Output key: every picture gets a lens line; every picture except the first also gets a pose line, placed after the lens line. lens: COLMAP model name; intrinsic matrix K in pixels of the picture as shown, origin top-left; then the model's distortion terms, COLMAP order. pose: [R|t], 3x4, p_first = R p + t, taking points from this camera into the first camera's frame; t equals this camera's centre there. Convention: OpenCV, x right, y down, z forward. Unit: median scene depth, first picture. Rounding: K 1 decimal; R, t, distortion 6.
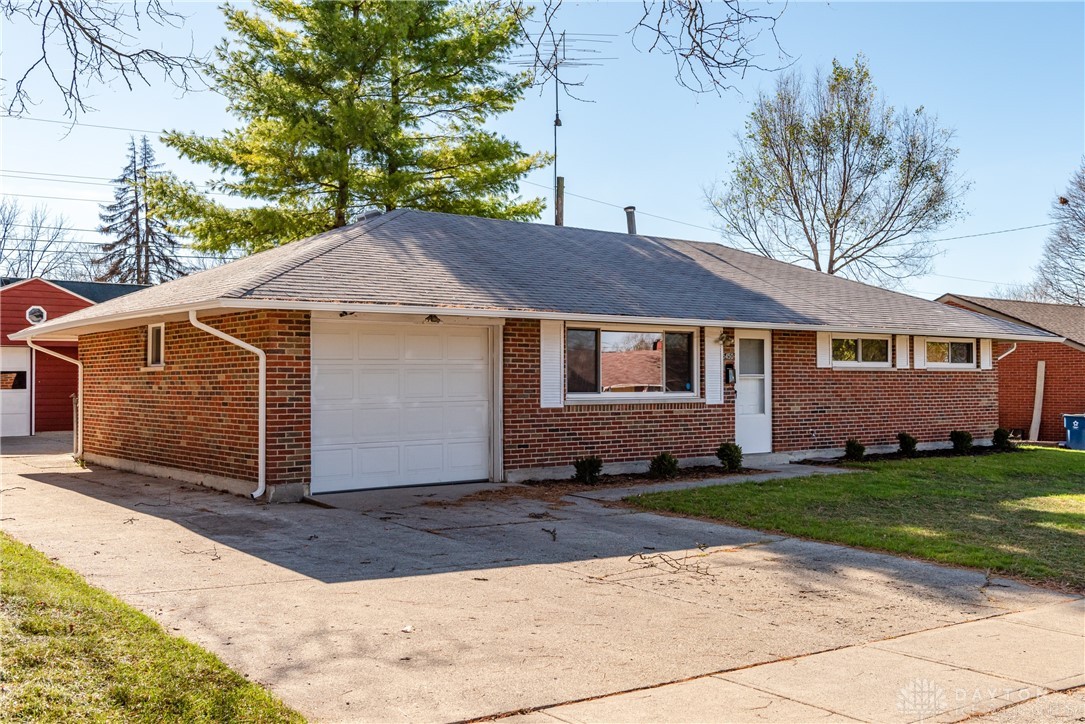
lens RADIAL K [[1071.3, 0, 542.5], [0, 1071.3, 362.0], [0, 0, 1]] dist [0.002109, -0.005165]
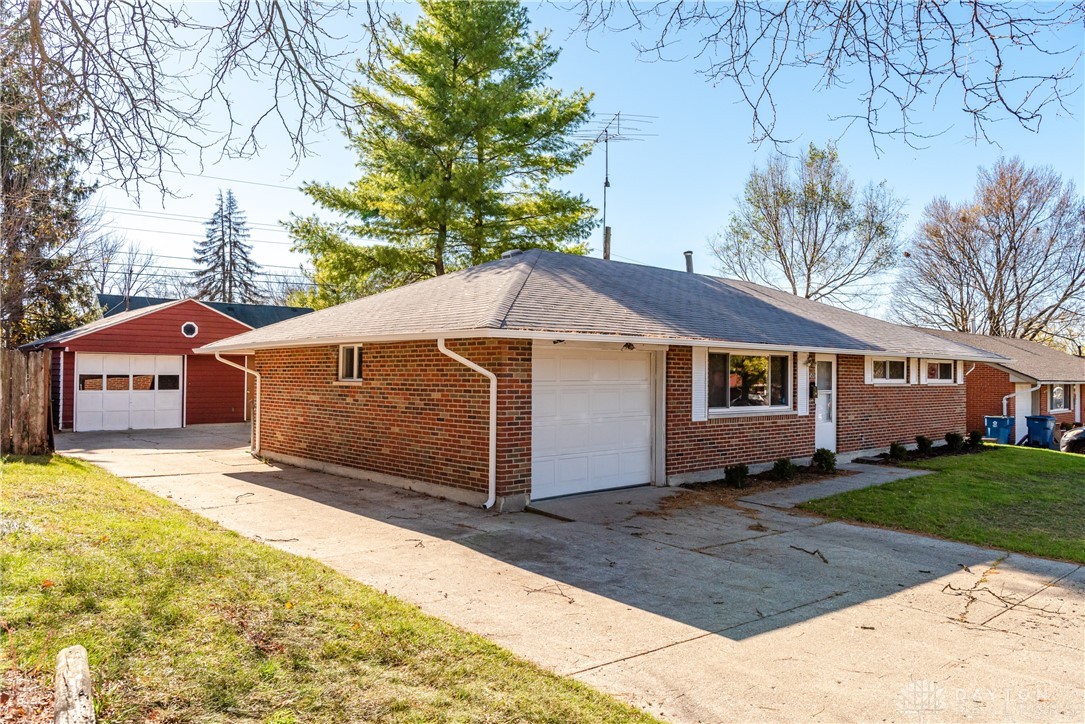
lens RADIAL K [[764.3, 0, 542.5], [0, 764.3, 362.0], [0, 0, 1]] dist [-0.009748, -0.004718]
pose [[0.997527, 0.012329, 0.069202, -0.196519], [-0.012383, 0.999923, 0.000346, -0.018016], [-0.069192, -0.001202, 0.997603, 0.156103]]
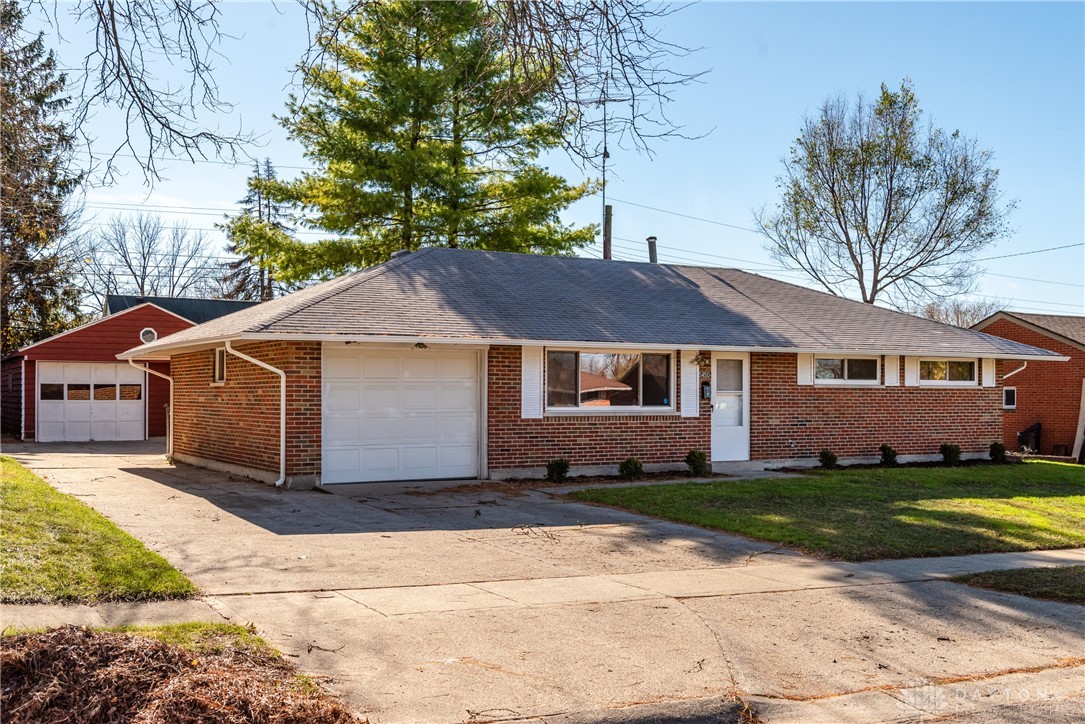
lens RADIAL K [[1127.5, 0, 526.3], [0, 1127.5, 396.8], [0, 0, 1]] dist [0.002475, -0.007244]
pose [[0.988876, 0.005800, -0.148626, 0.167613], [-0.002745, 0.999781, 0.020751, -0.006590], [0.148714, -0.020112, 0.988676, -0.214900]]
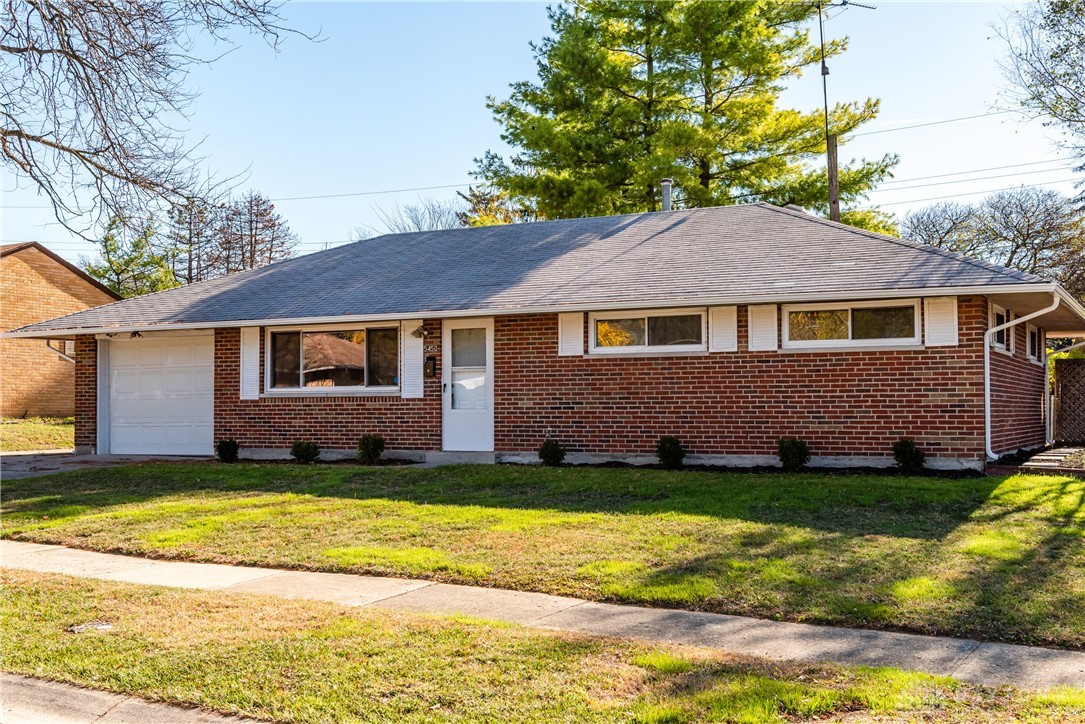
lens RADIAL K [[1212.8, 0, 570.5], [0, 1212.8, 361.2], [0, 0, 1]] dist [-0.008781, -0.008997]
pose [[0.434234, -0.032056, -0.900229, 1.240288], [0.022572, 0.999440, -0.024701, 0.036668], [0.900517, -0.009594, 0.434715, 0.648390]]
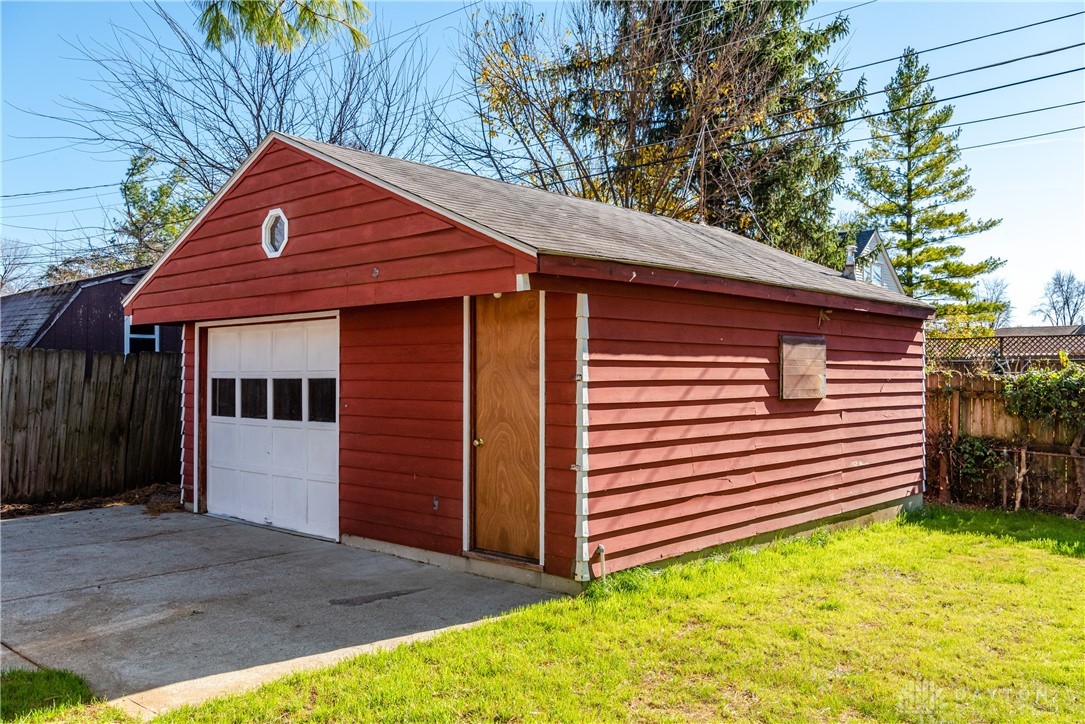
lens RADIAL K [[907.1, 0, 542.5], [0, 907.1, 362.0], [0, 0, 1]] dist [-0.016373, -0.003528]
pose [[0.174191, -0.011639, -0.984643, -0.208309], [0.018999, 0.999784, -0.008457, 0.010432], [0.984529, -0.017234, 0.174374, 1.555837]]
